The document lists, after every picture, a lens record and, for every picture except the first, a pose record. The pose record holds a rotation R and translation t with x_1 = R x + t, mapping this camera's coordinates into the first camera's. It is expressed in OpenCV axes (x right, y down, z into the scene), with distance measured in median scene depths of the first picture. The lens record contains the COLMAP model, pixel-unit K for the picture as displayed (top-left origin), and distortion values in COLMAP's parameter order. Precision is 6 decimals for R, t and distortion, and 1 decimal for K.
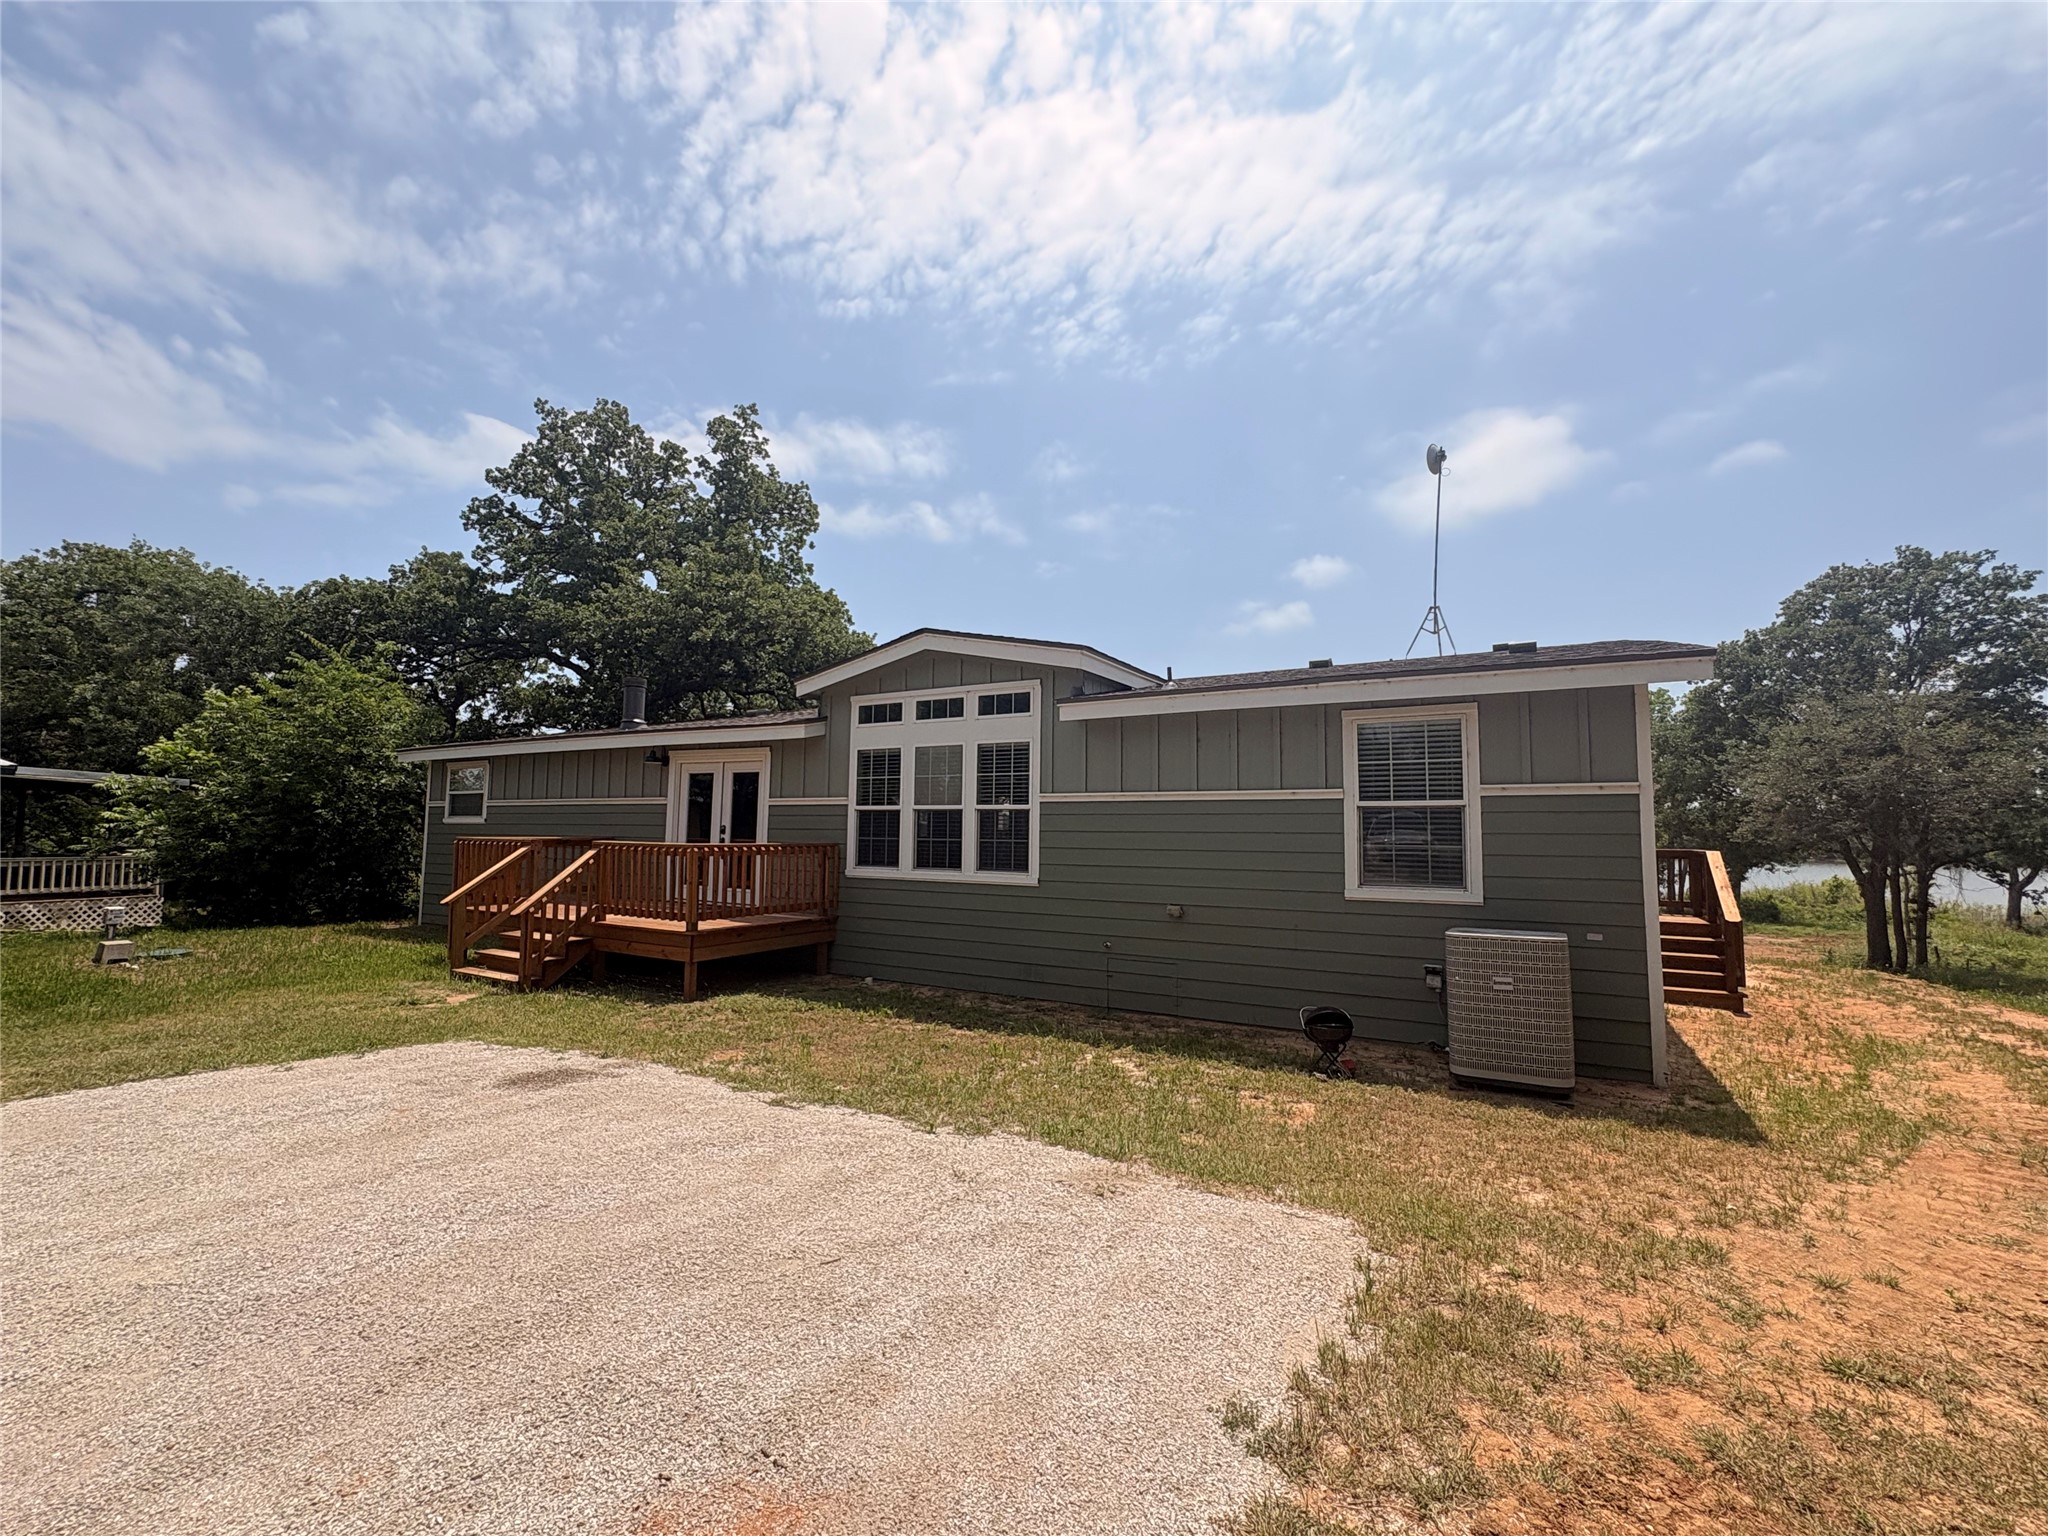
lens RADIAL K [[848.5, 0, 1042.1], [0, 848.5, 786.7], [0, 0, 1]] dist [-0.003026, -0.000090]
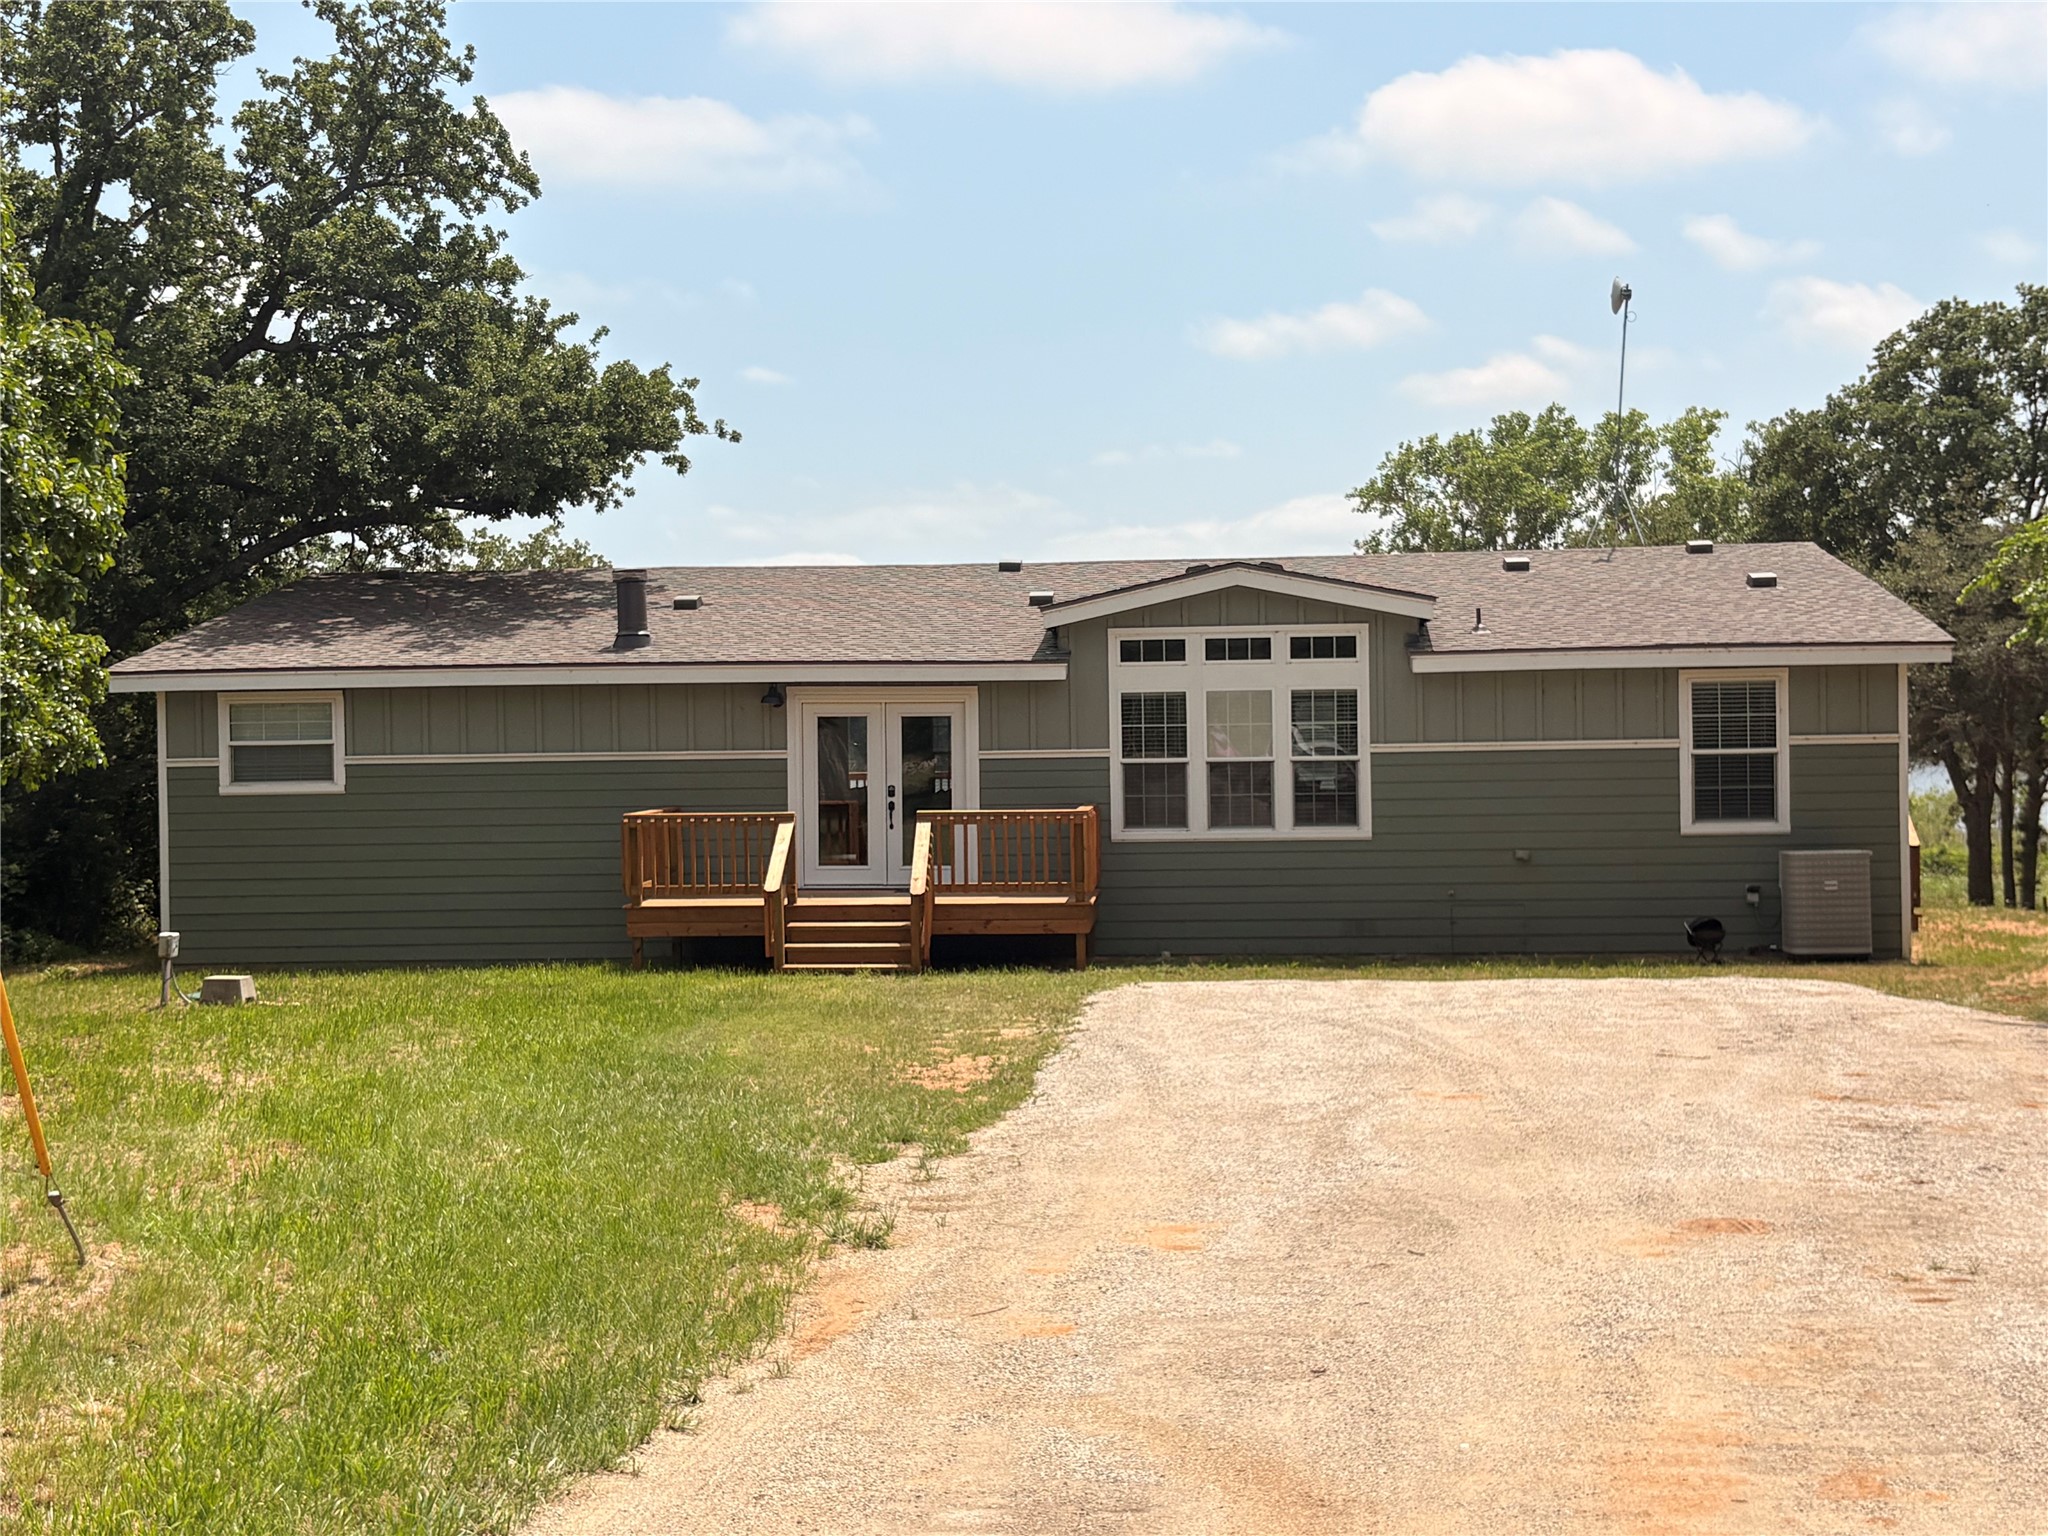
lens RADIAL K [[2680.2, 0, 1010.5], [0, 2680.2, 761.5], [0, 0, 1]] dist [0.025153, 0.000000]
pose [[0.902455, -0.031783, 0.429610, -1.589040], [0.001348, 0.997478, 0.070963, -0.177834], [-0.430782, -0.063462, 0.900222, -1.480534]]
